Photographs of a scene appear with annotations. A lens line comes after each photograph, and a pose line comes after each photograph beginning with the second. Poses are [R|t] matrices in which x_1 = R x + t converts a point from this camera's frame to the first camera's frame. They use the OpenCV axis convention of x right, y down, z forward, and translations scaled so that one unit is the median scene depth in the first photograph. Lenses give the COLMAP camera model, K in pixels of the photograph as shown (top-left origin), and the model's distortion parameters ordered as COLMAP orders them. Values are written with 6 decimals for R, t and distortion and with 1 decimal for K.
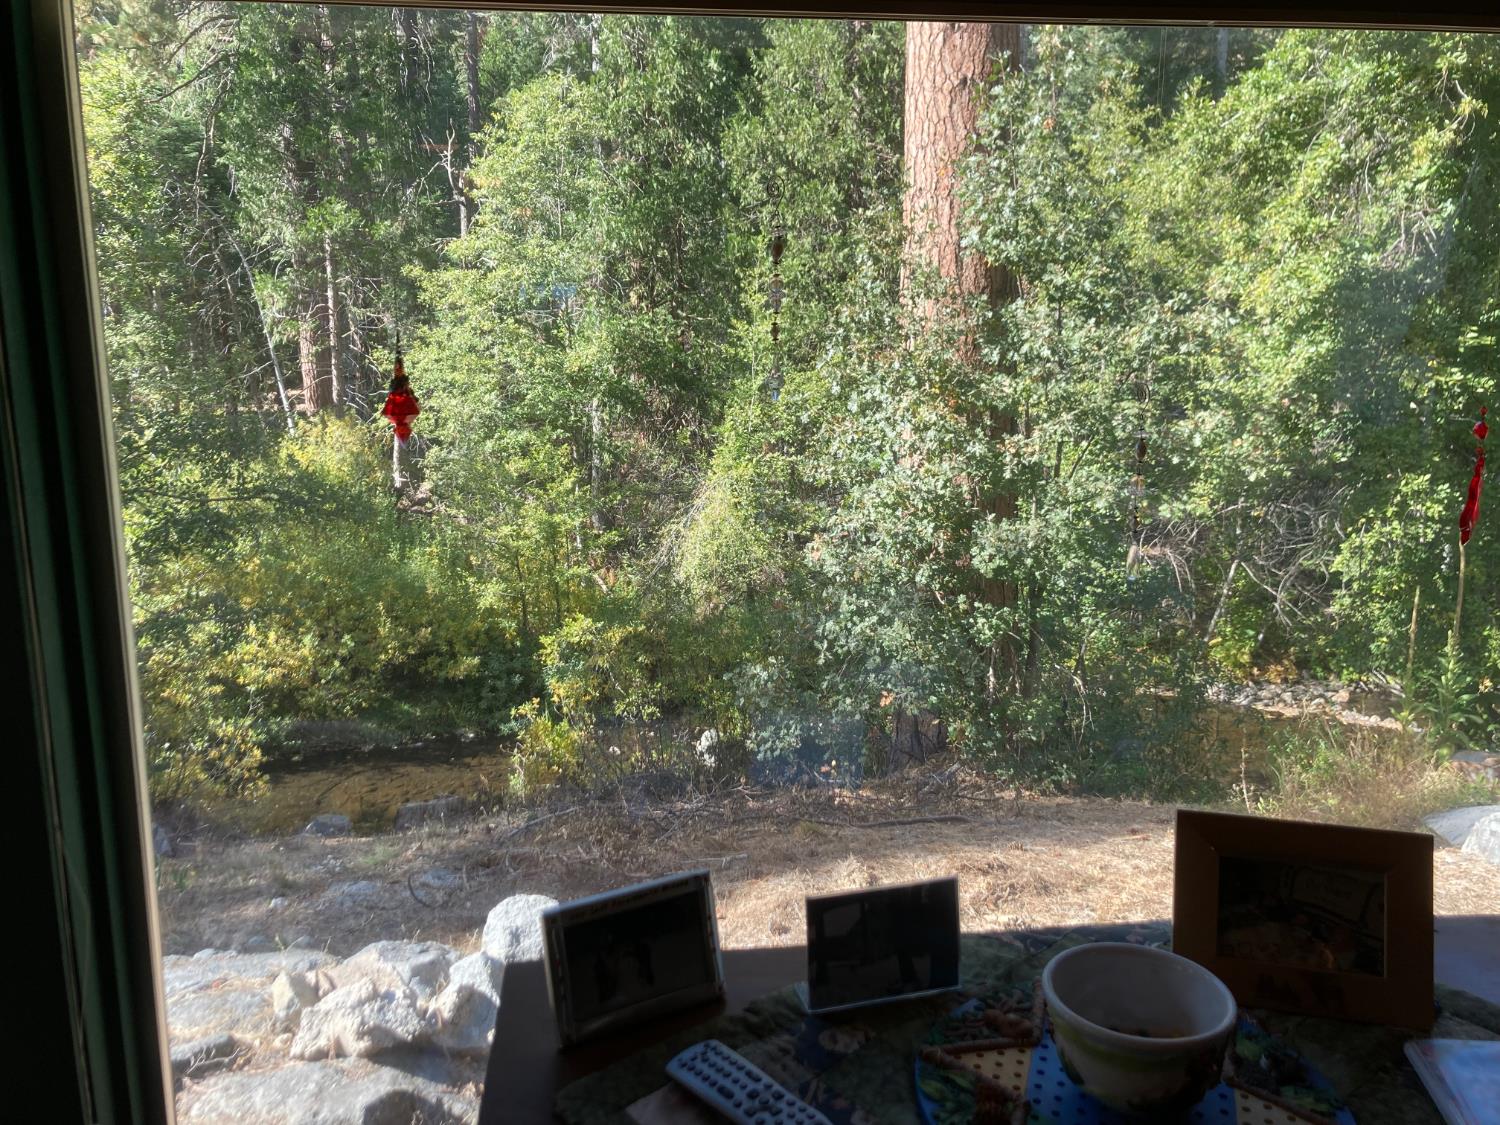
lens RADIAL K [[1226.6, 0, 752.1], [0, 1226.6, 554.1], [0, 0, 1]] dist [0.004341, -0.011594]
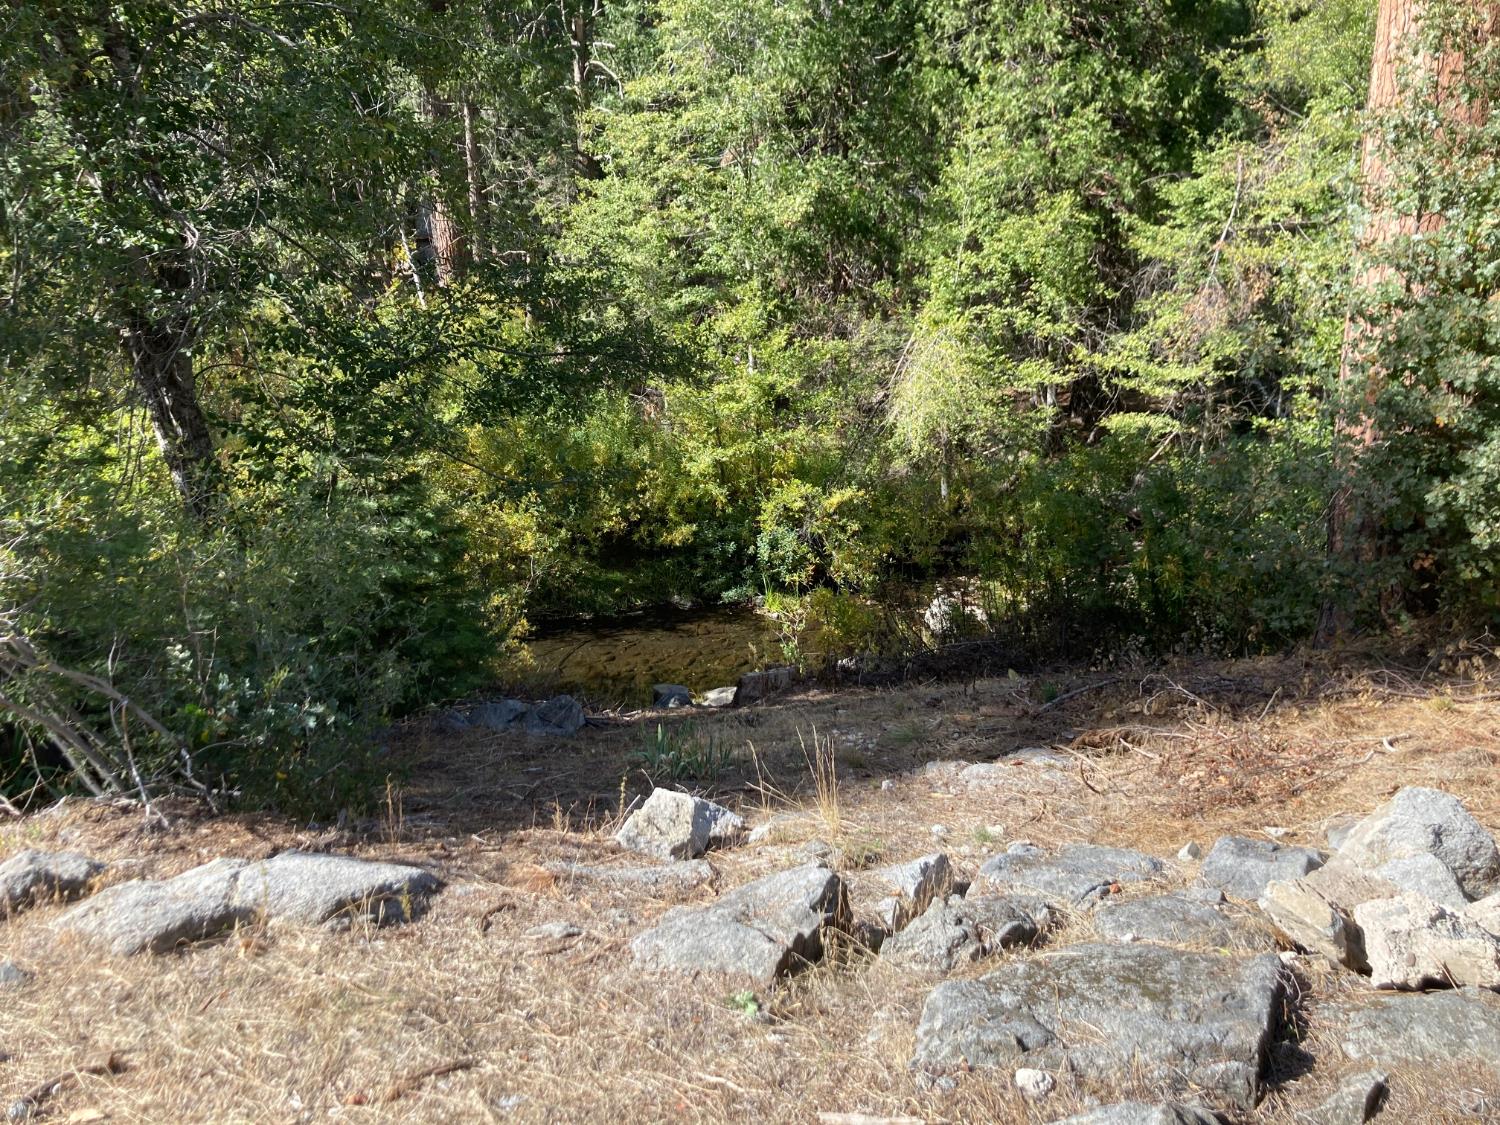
lens RADIAL K [[1226.6, 0, 739.4], [0, 1226.6, 555.0], [0, 0, 1]] dist [0.004341, -0.011594]
pose [[0.999394, -0.006905, -0.034114, -0.148564], [0.010462, 0.994394, 0.105220, 0.007101], [0.033196, -0.105513, 0.993864, 0.040934]]
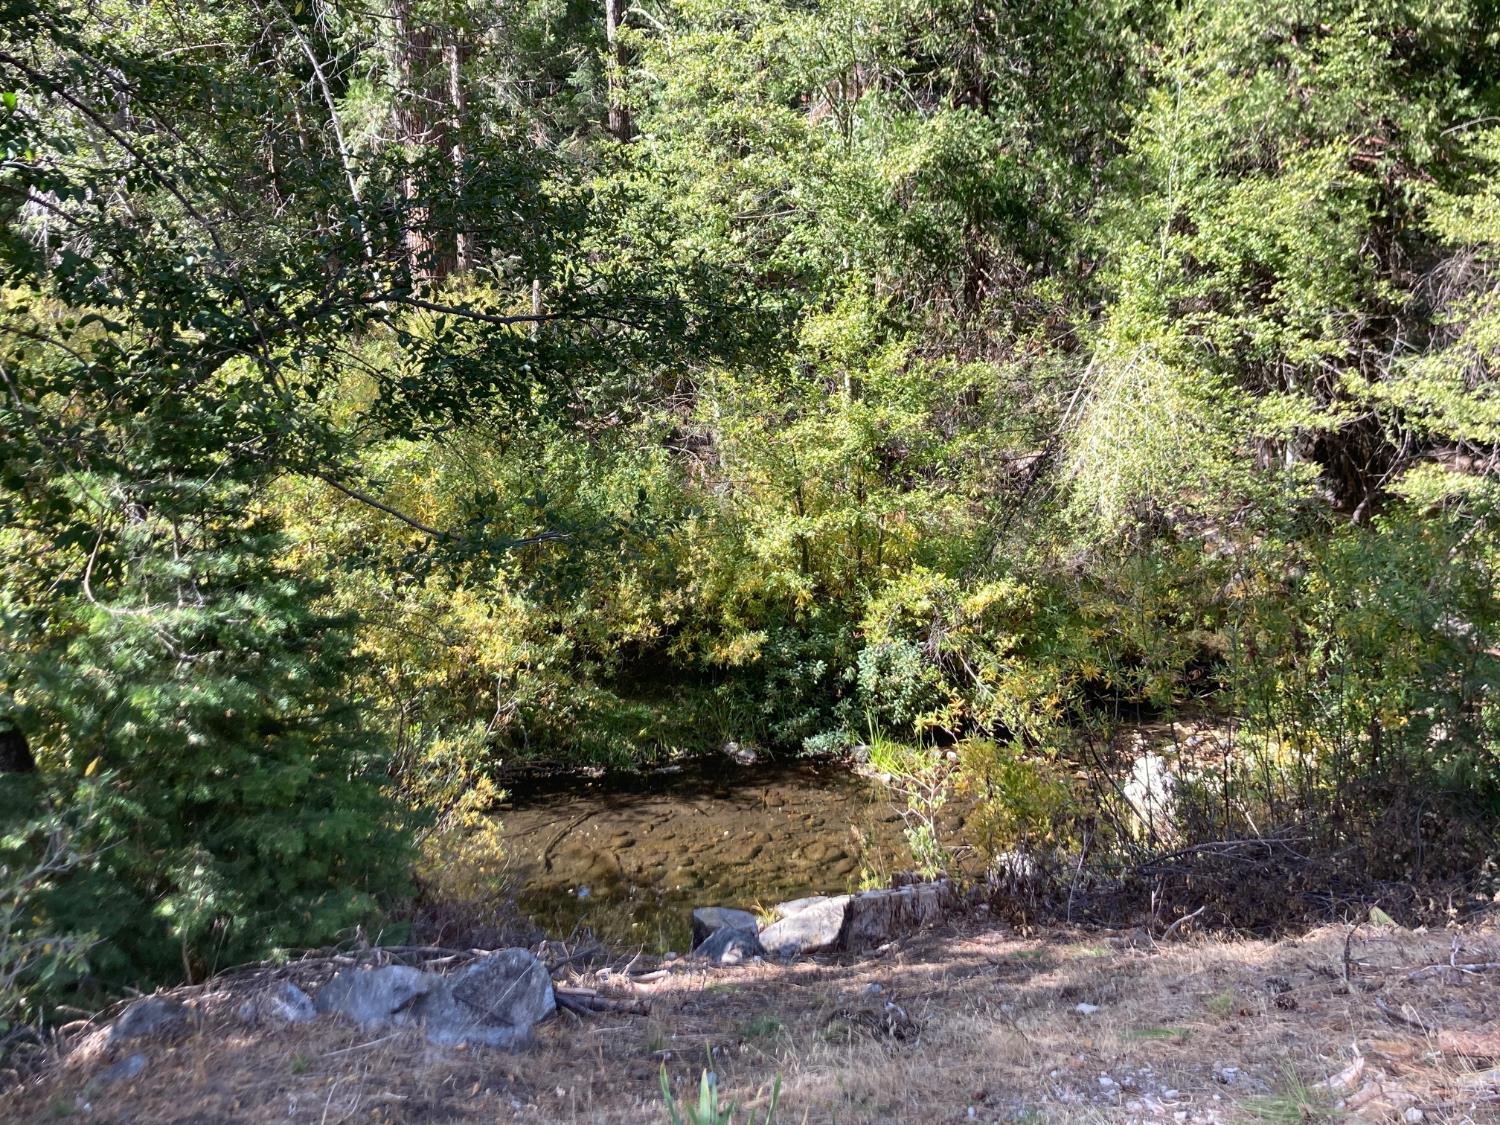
lens RADIAL K [[1590.7, 0, 744.0], [0, 1590.7, 503.1], [0, 0, 1]] dist [0.054037, 0.000000]
pose [[0.997067, 0.003740, -0.076439, -0.163489], [-0.004381, 0.999957, -0.008217, 0.023615], [0.076405, 0.008527, 0.997040, 0.178787]]
